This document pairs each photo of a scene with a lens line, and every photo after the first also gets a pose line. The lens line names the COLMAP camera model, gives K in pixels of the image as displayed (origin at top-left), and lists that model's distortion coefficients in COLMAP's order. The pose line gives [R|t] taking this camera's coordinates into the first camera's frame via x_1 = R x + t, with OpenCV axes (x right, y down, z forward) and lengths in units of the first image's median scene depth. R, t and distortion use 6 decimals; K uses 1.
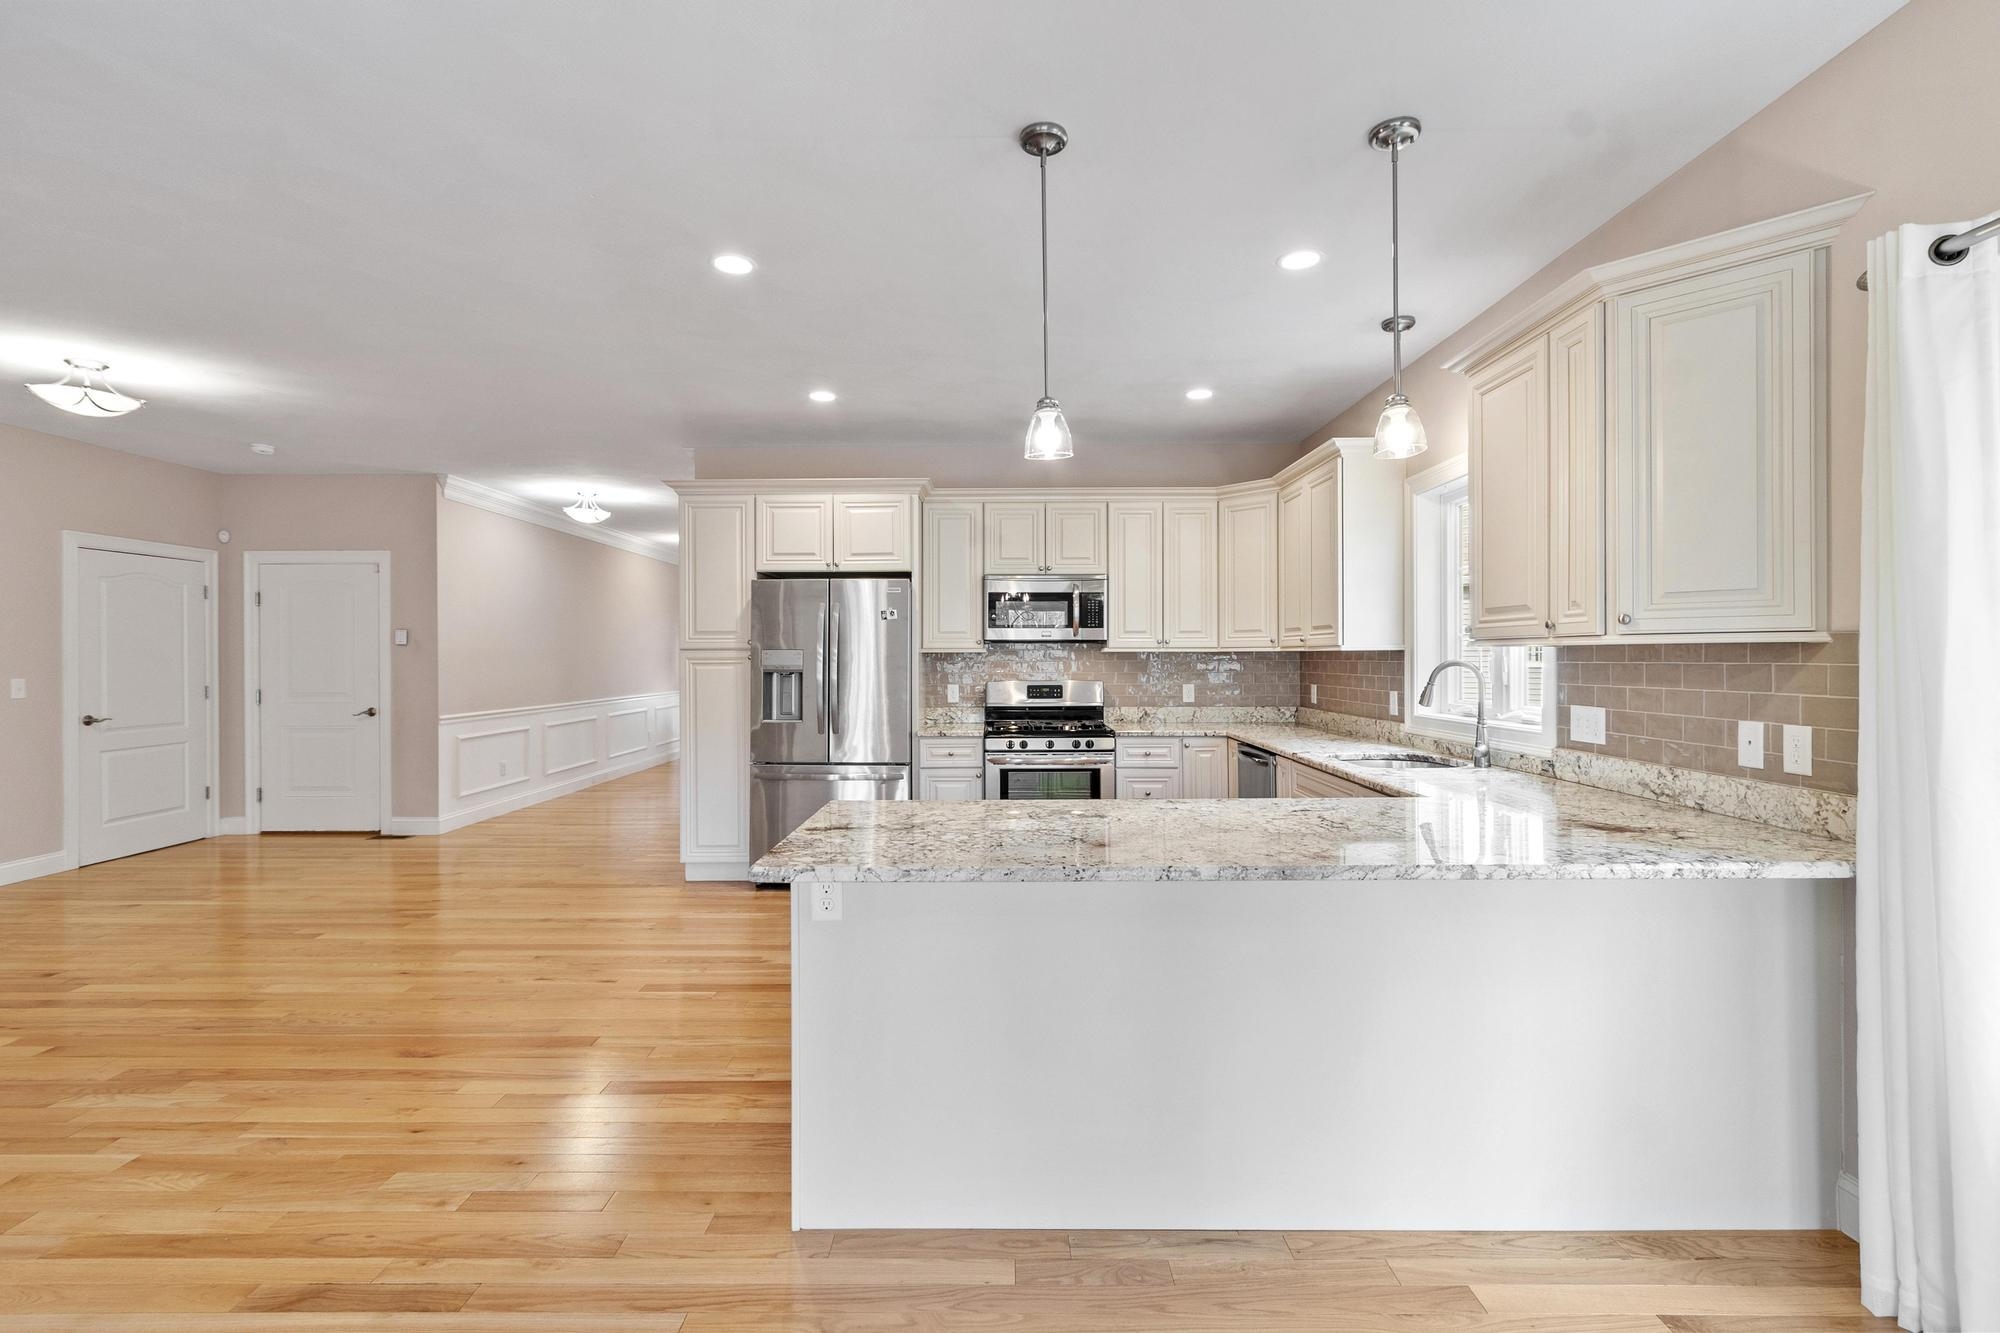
lens RADIAL K [[882.1, 0, 1005.0], [0, 882.1, 662.4], [0, 0, 1]] dist [-0.000049, 0.002113]
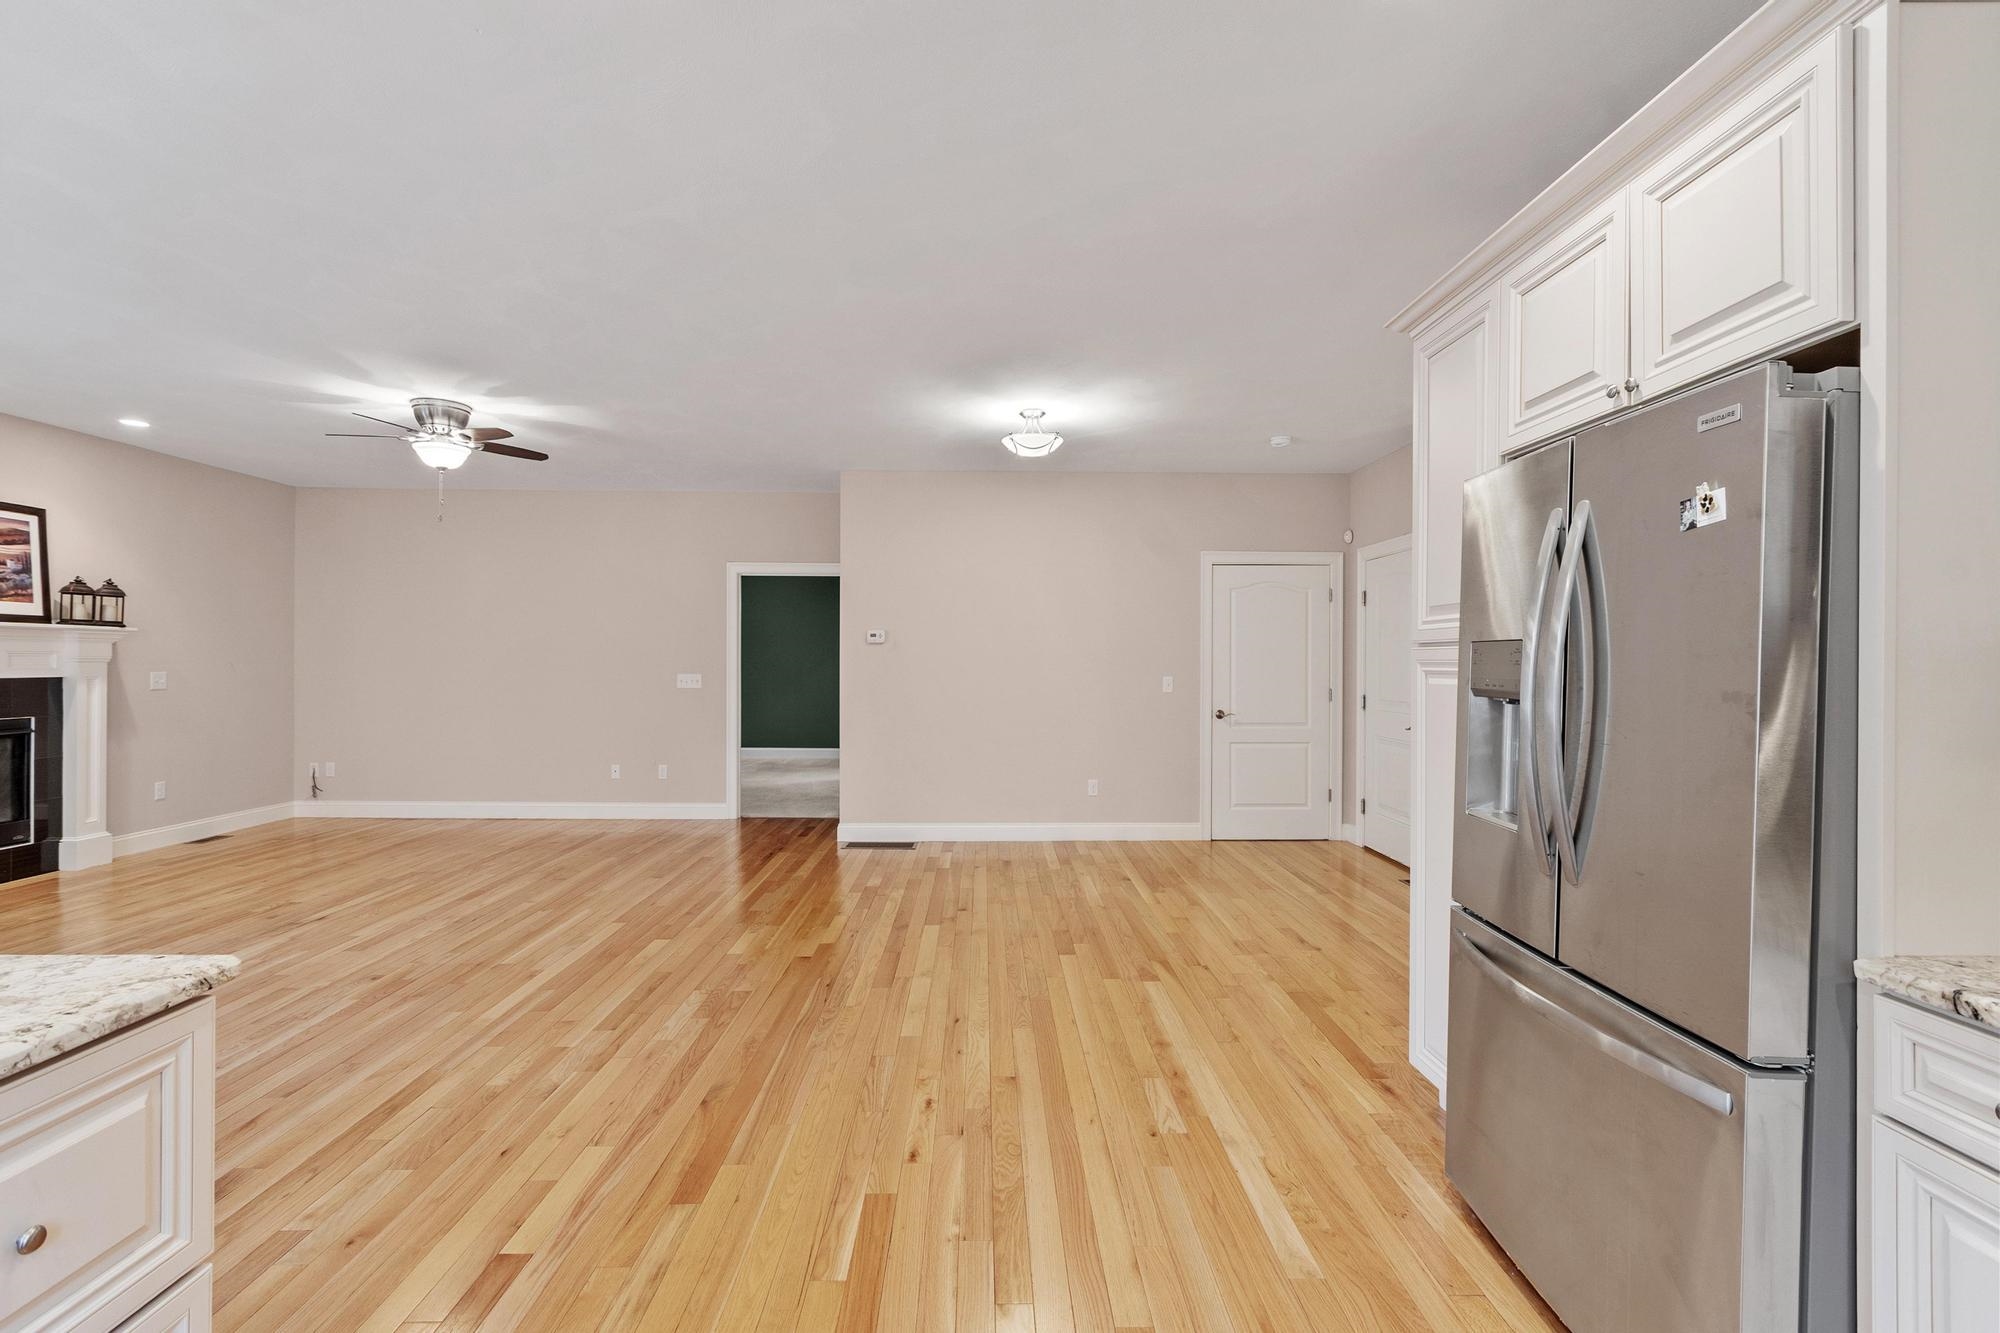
lens RADIAL K [[882.1, 0, 1029.1], [0, 882.1, 663.5], [0, 0, 1]] dist [-0.000049, 0.002113]
pose [[0.018100, 0.000173, -0.999836, 0.142852], [-0.012204, 0.999926, -0.000048, -0.001598], [0.999762, 0.012203, 0.018100, 0.753167]]
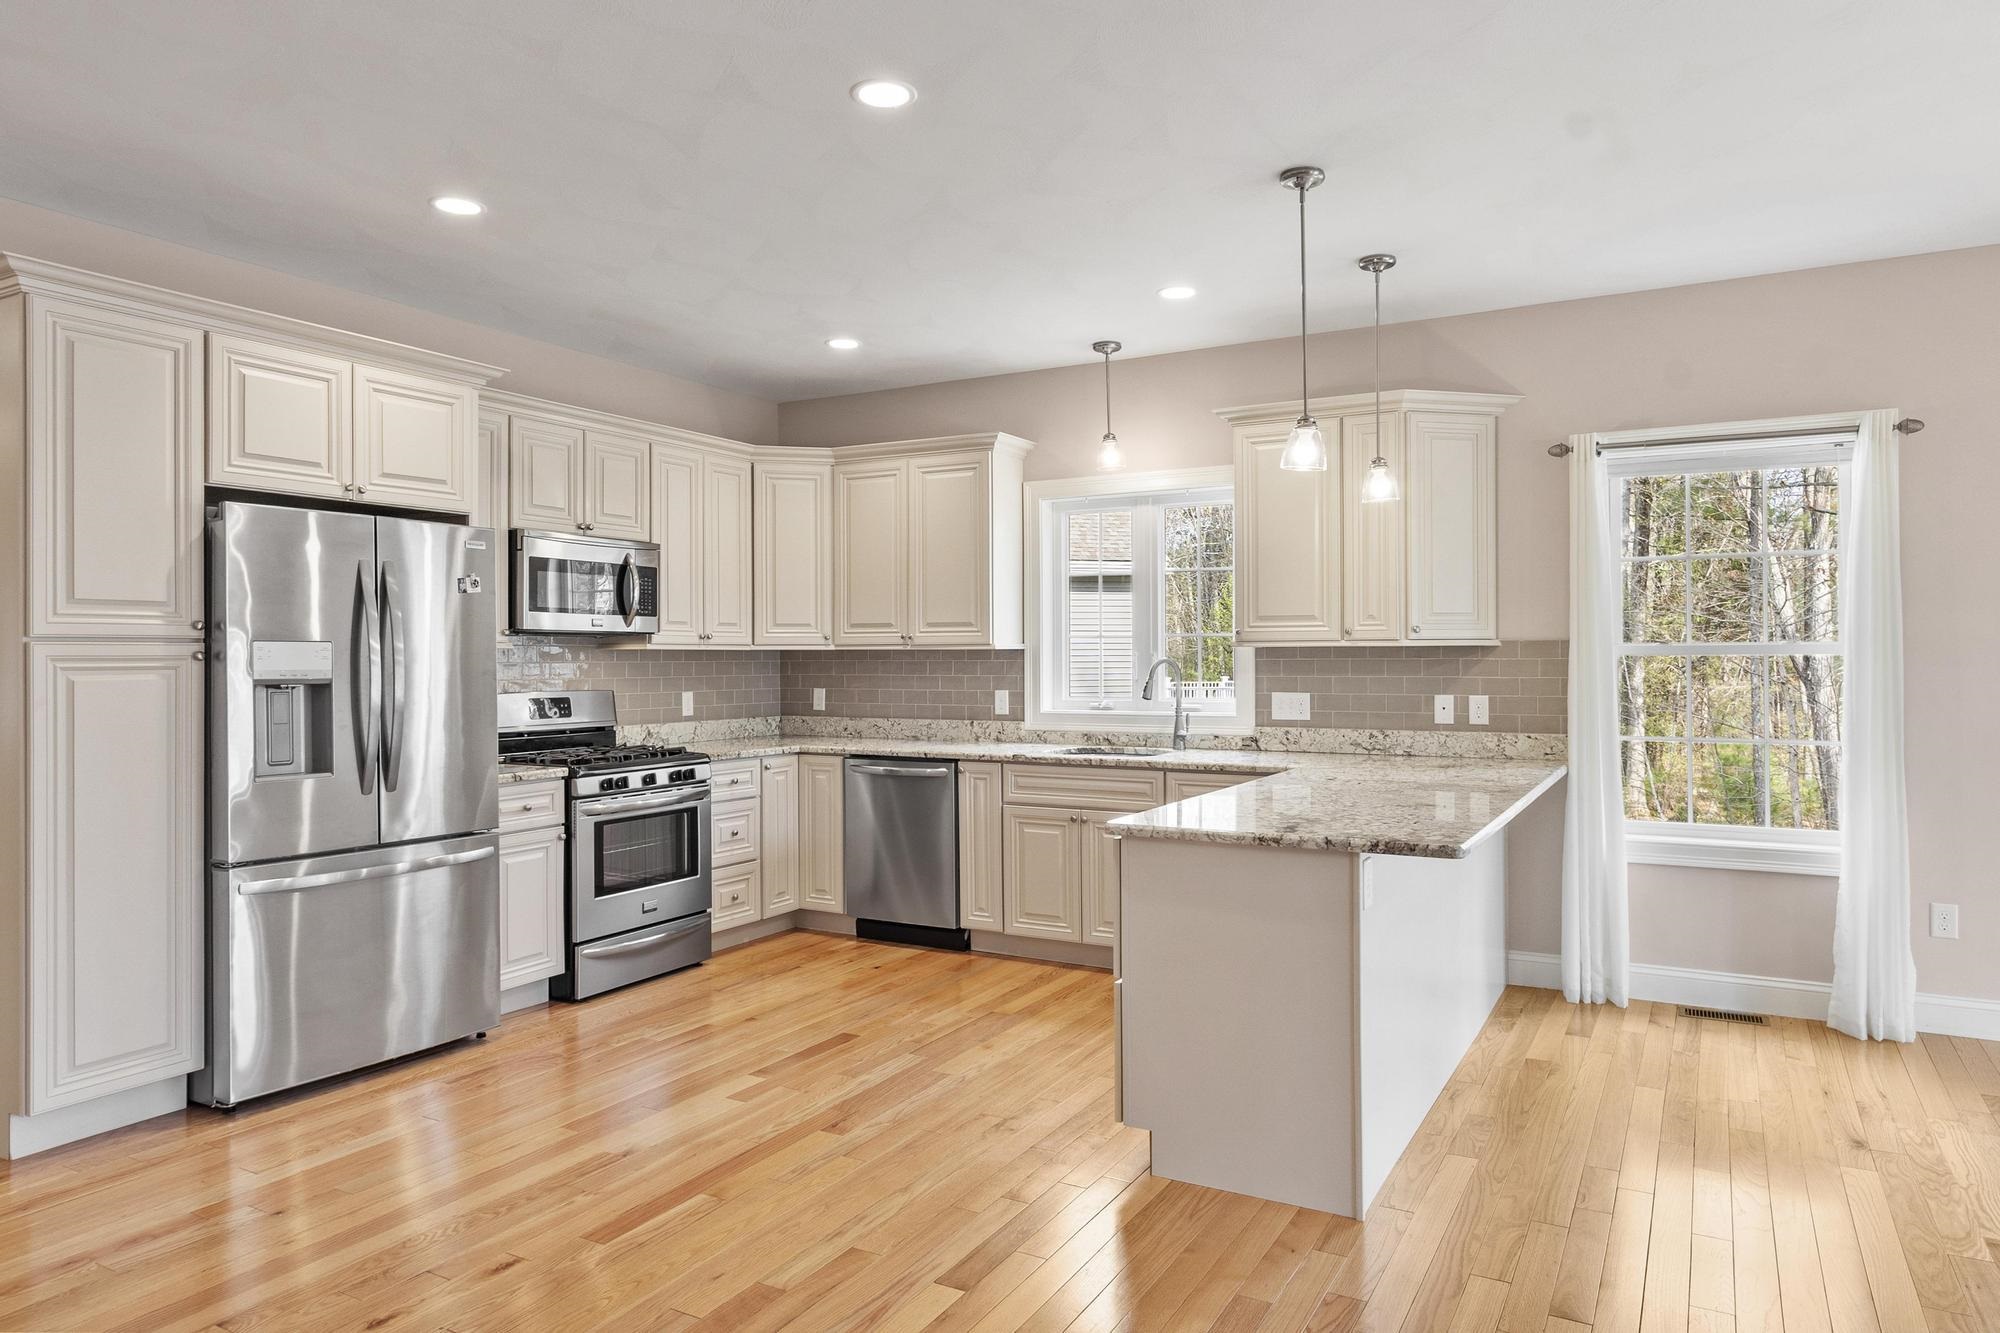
lens RADIAL K [[1260.3, 0, 1000.3], [0, 1260.3, 651.9], [0, 0, 1]] dist [0.000173, 0.003915]
pose [[0.491608, 0.003618, 0.870809, -0.689549], [0.006741, 0.999946, -0.007961, 0.000739], [-0.870790, 0.009784, 0.491557, 0.260842]]
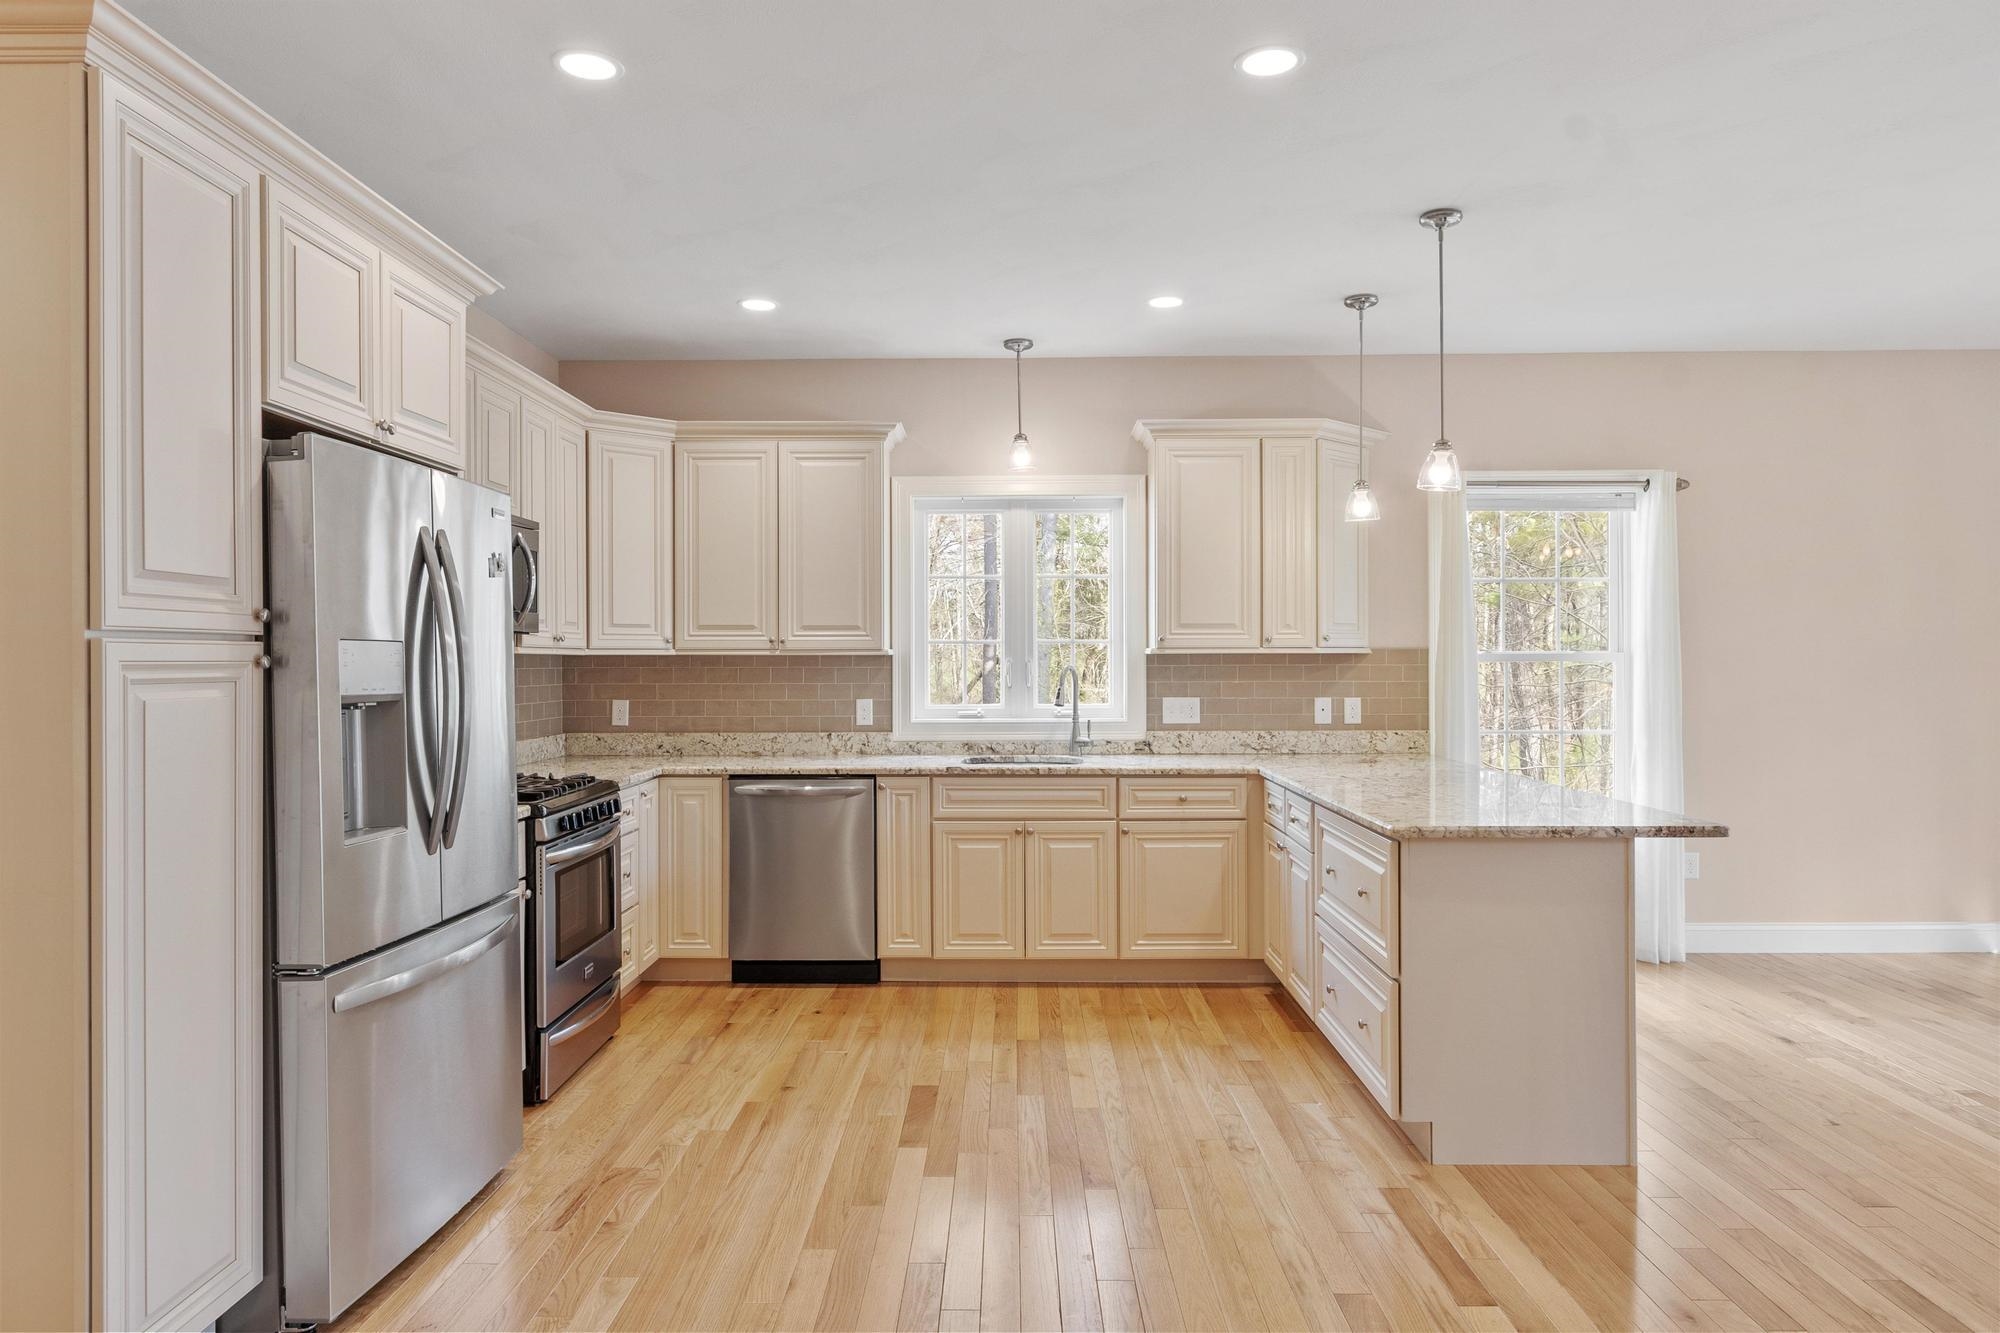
lens RADIAL K [[1260.3, 0, 990.5], [0, 1260.3, 664.5], [0, 0, 1]] dist [0.000173, 0.003915]
pose [[0.021797, -0.000523, 0.999762, -0.758453], [0.008105, 0.999967, 0.000347, -0.002634], [-0.999730, 0.008095, 0.021800, 0.724262]]
